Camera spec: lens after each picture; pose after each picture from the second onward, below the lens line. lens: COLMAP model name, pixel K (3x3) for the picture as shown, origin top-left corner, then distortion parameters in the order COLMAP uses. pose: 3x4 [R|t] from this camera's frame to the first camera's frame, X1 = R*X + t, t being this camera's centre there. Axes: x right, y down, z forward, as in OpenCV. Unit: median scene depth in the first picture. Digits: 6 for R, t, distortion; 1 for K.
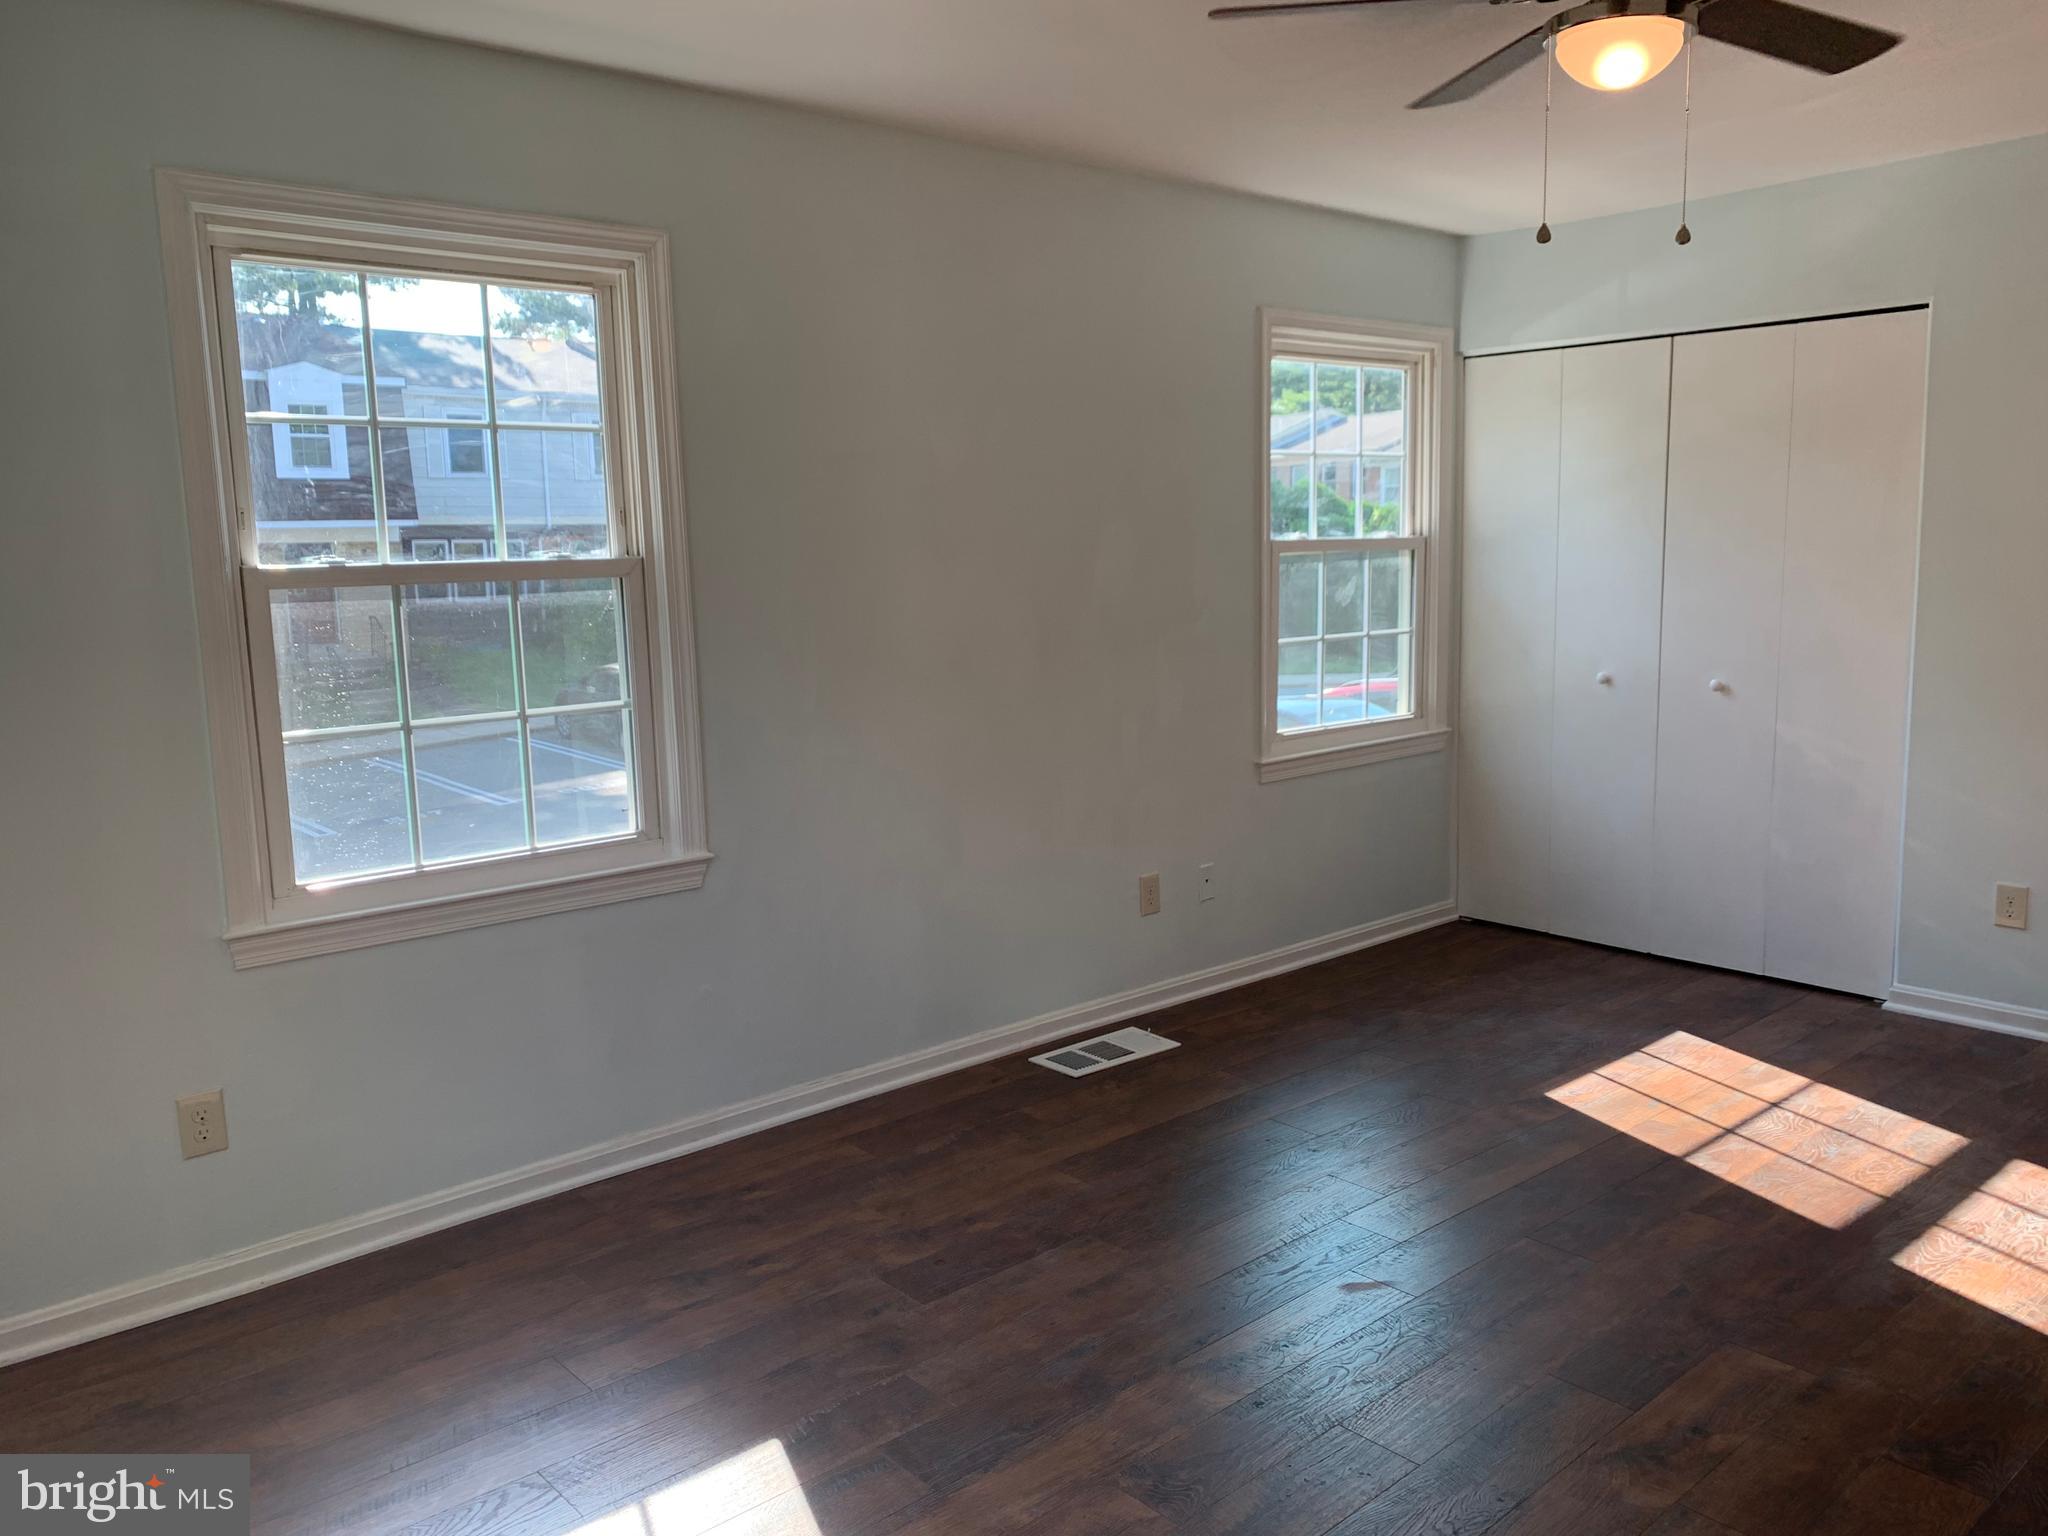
lens RADIAL K [[1600.7, 0, 1029.4], [0, 1600.7, 762.3], [0, 0, 1]] dist [0.140968, -0.323617]
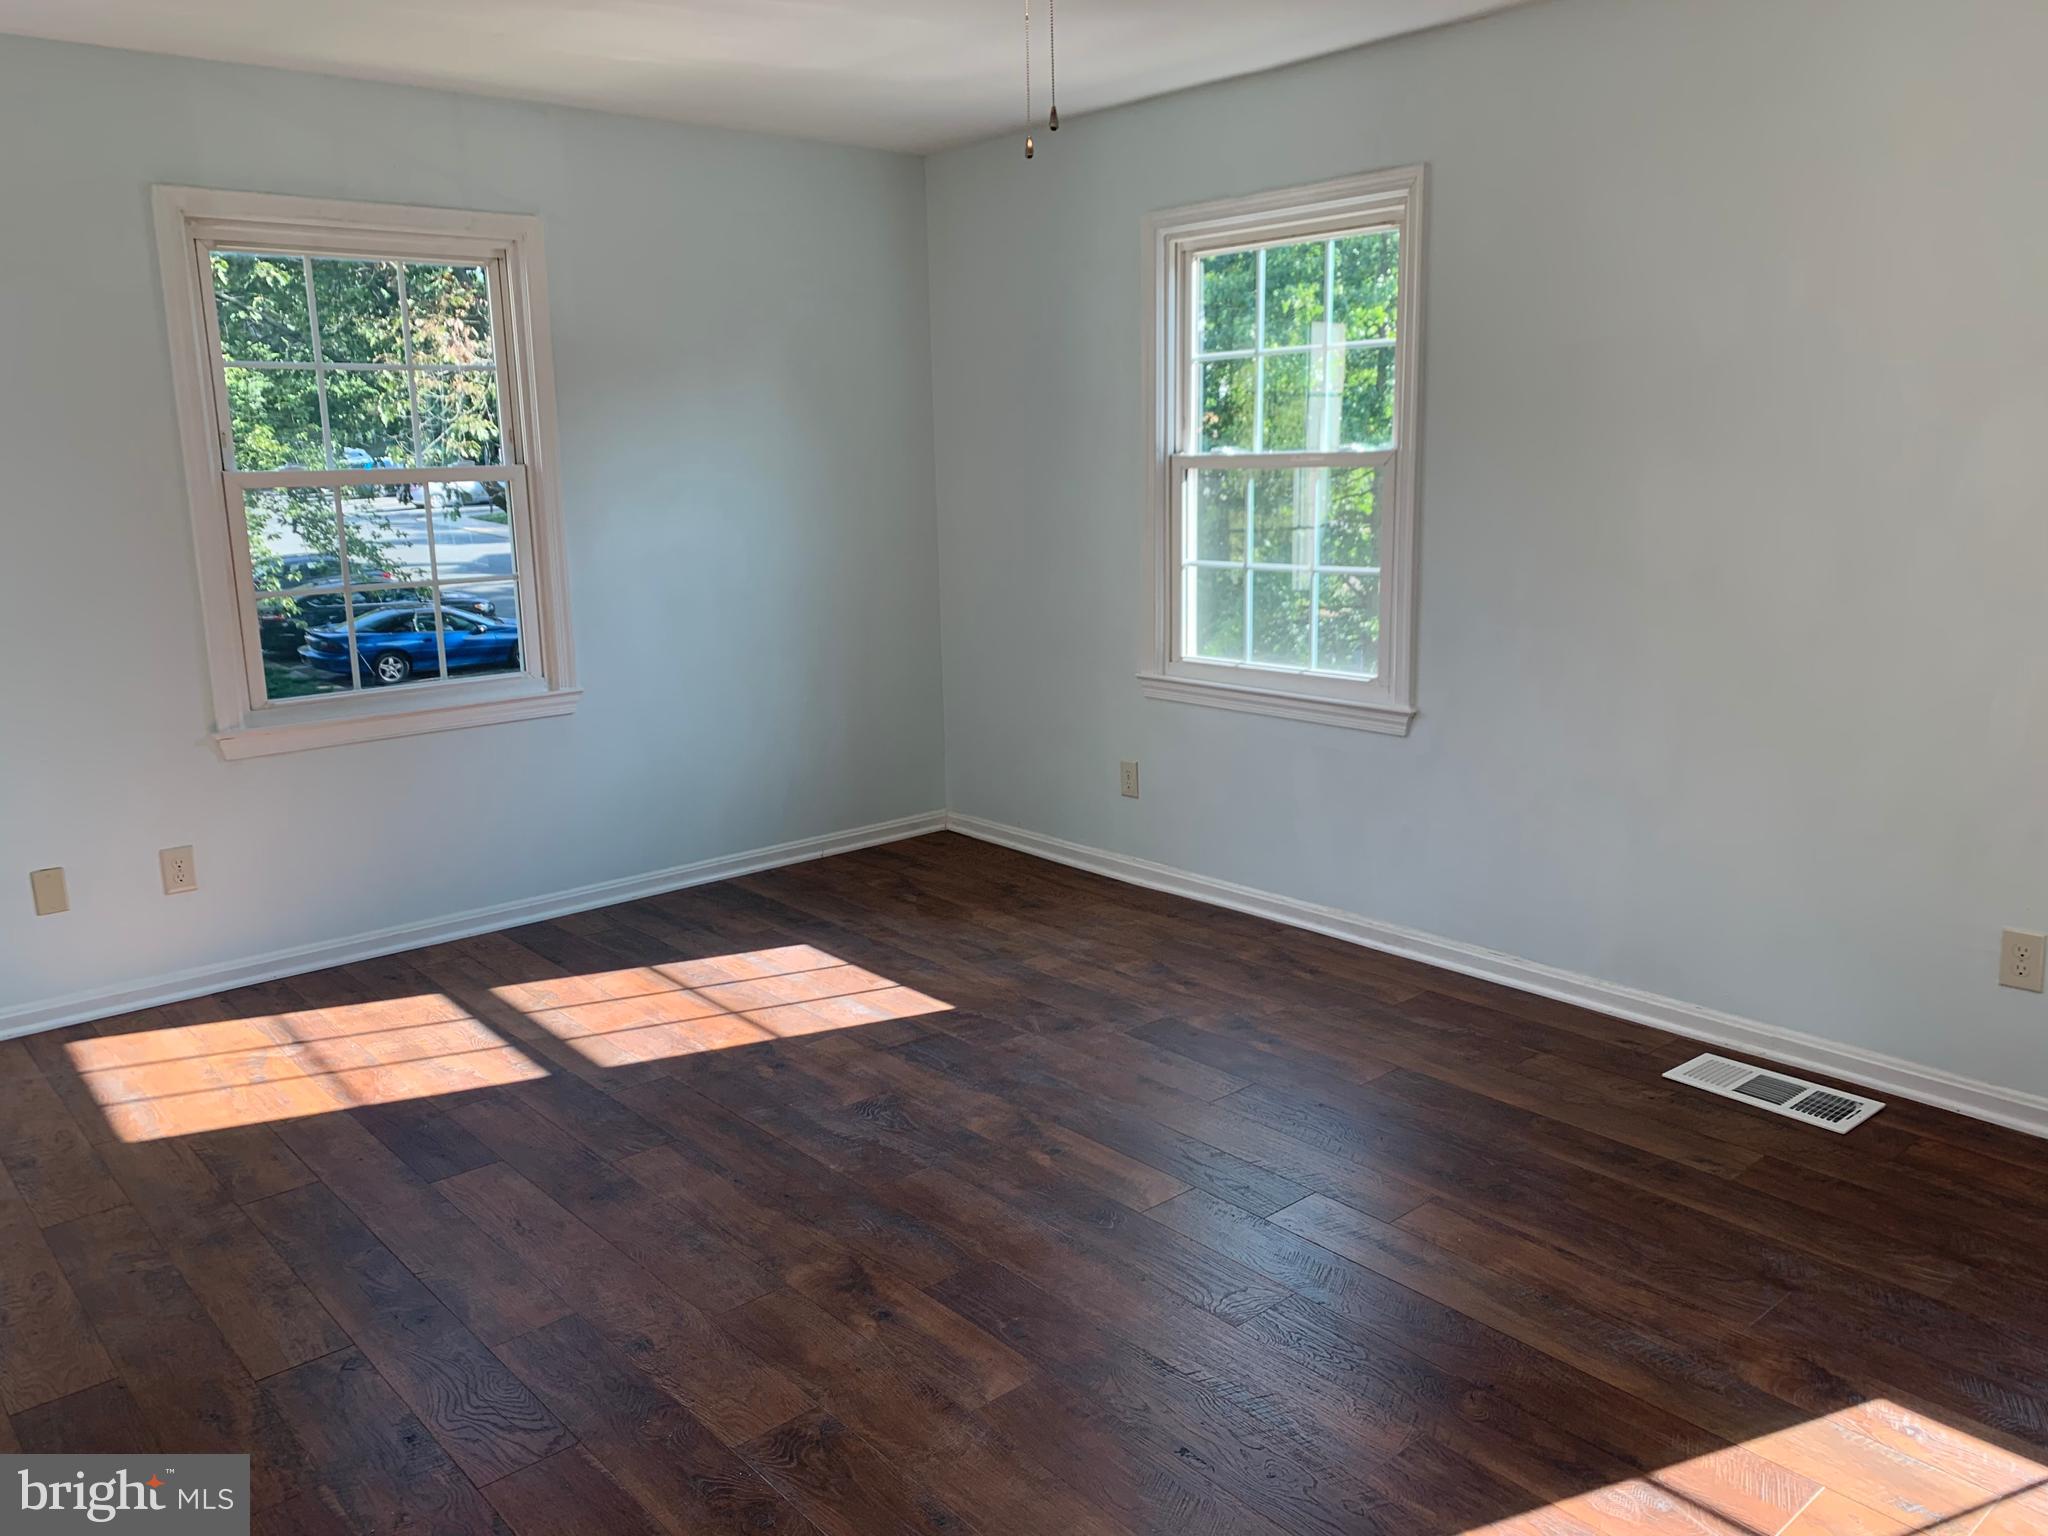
lens RADIAL K [[1568.0, 0, 1022.7], [0, 1568.0, 757.2], [0, 0, 1]] dist [0.055436, -0.054939]
pose [[-0.022100, 0.216326, -0.976071, 0.970354], [-0.123230, 0.968275, 0.217389, -0.128775], [0.992132, 0.125086, 0.005259, 0.754345]]
